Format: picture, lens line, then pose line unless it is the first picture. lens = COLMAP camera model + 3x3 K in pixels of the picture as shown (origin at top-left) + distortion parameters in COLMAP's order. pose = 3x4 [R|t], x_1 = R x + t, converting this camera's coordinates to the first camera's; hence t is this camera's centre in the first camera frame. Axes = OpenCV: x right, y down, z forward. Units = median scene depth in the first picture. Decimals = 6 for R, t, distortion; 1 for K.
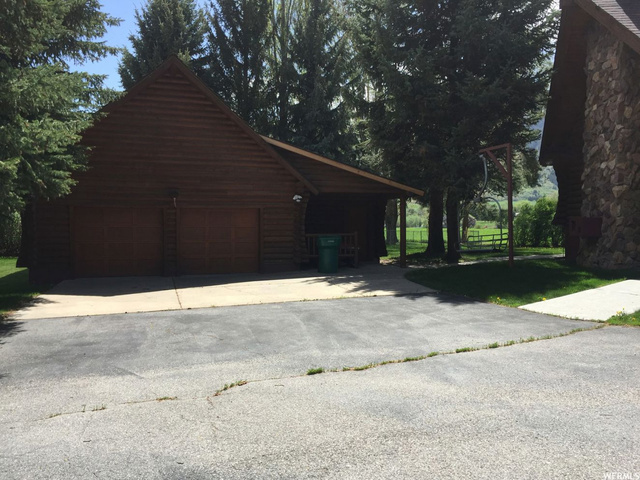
lens RADIAL K [[542.4, 0, 320.0], [0, 542.4, 240.0], [0, 0, 1]] dist [-0.000699, 0.004965]
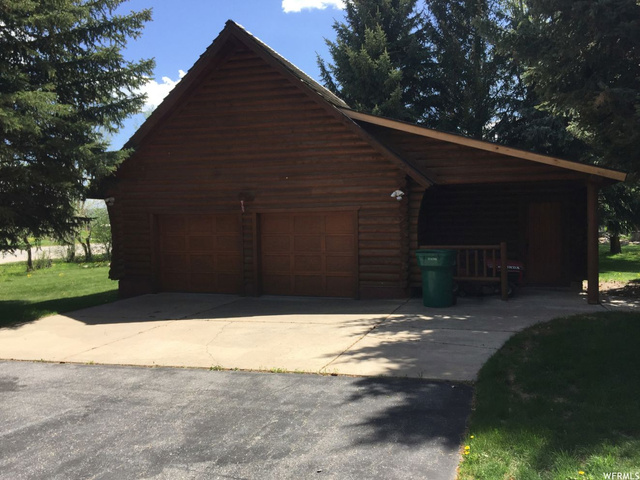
lens RADIAL K [[558.3, 0, 298.1], [0, 558.3, 241.7], [0, 0, 1]] dist [-0.003783, -0.005954]
pose [[0.820423, 0.009223, -0.571682, 0.280376], [-0.006770, 0.999956, 0.006417, -0.022022], [0.571717, -0.001394, 0.820450, 0.366160]]
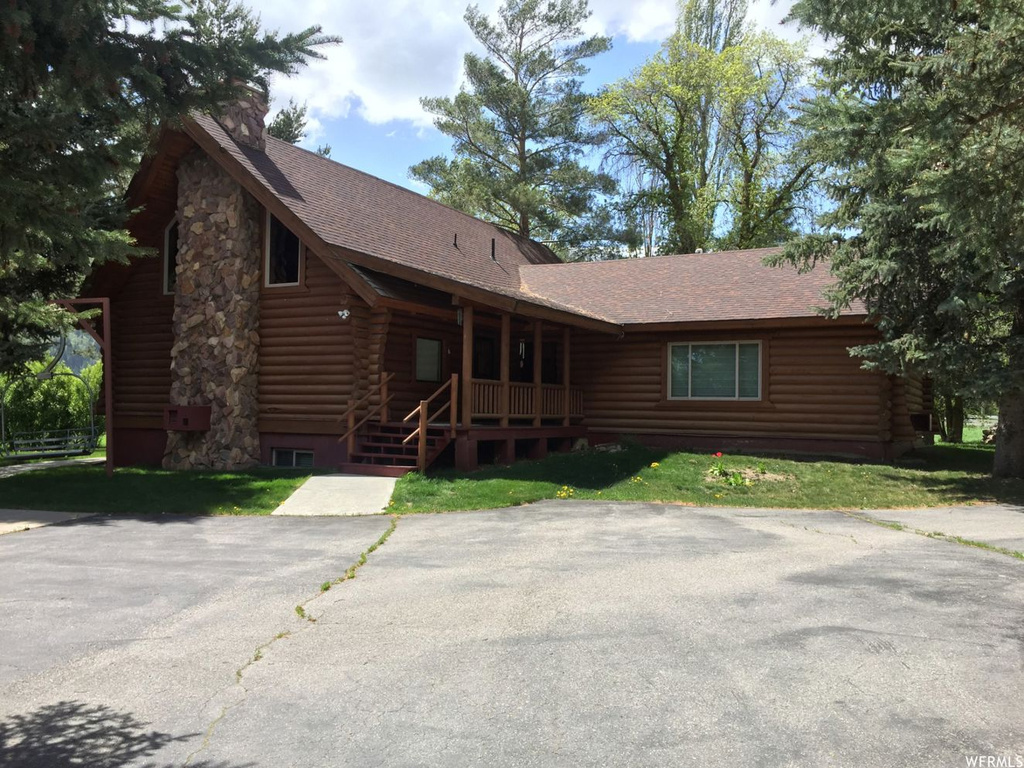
lens RADIAL K [[867.8, 0, 512.0], [0, 867.8, 384.0], [0, 0, 1]] dist [-0.000699, 0.004965]
pose [[0.435054, 0.034858, 0.899729, -0.397375], [0.022616, 0.998512, -0.049621, -0.001116], [-0.900120, 0.041936, 0.433618, 0.048769]]
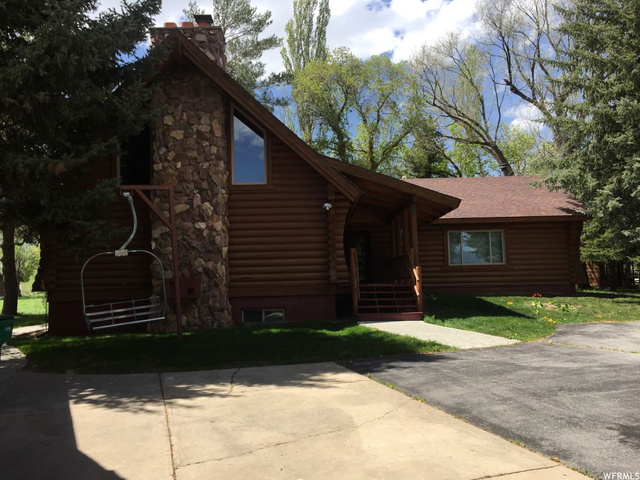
lens RADIAL K [[542.4, 0, 320.0], [0, 542.4, 240.0], [0, 0, 1]] dist [-0.000699, 0.004965]
pose [[-0.053021, 0.078079, 0.995536, -0.439949], [0.065858, 0.995042, -0.074532, -0.020402], [-0.996419, 0.061612, -0.057900, 0.771604]]
